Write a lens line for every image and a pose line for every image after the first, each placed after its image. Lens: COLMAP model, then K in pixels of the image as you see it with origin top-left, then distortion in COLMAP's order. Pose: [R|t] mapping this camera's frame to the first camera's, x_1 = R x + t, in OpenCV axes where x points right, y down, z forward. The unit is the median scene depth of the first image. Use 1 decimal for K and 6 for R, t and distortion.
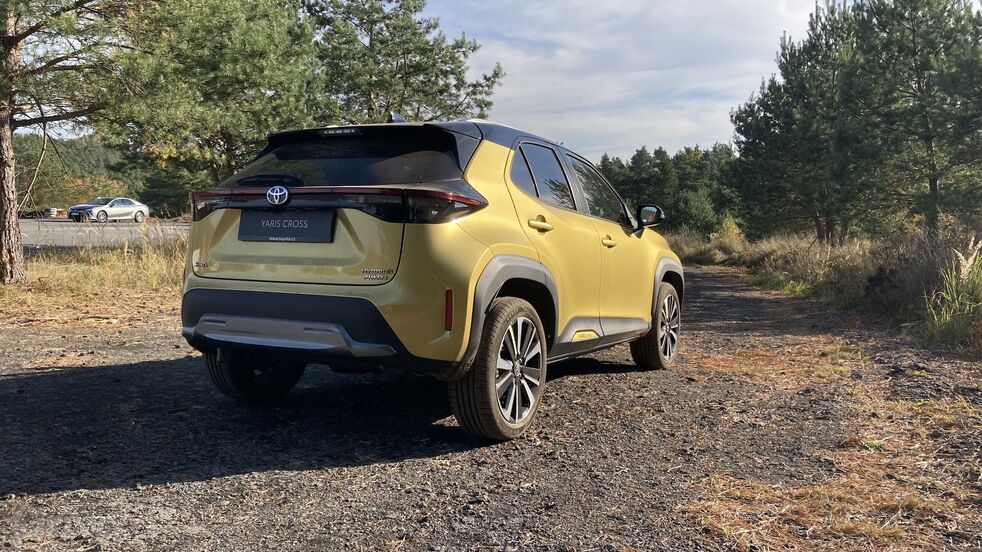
lens RADIAL K [[778.9, 0, 491.8], [0, 778.9, 275.3], [0, 0, 1]] dist [0.010751, 0.002579]
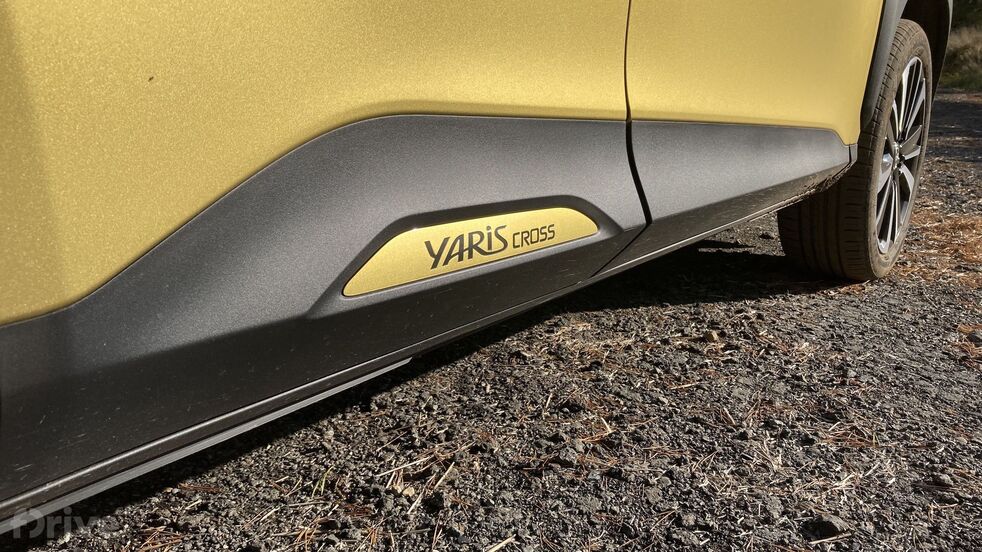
lens RADIAL K [[778.9, 0, 489.0], [0, 778.9, 275.7], [0, 0, 1]] dist [0.010751, 0.002579]
pose [[0.986432, 0.038498, -0.159591, 0.108748], [0.000607, 0.971254, 0.238043, 0.036570], [0.164167, -0.234910, 0.958053, 0.645930]]
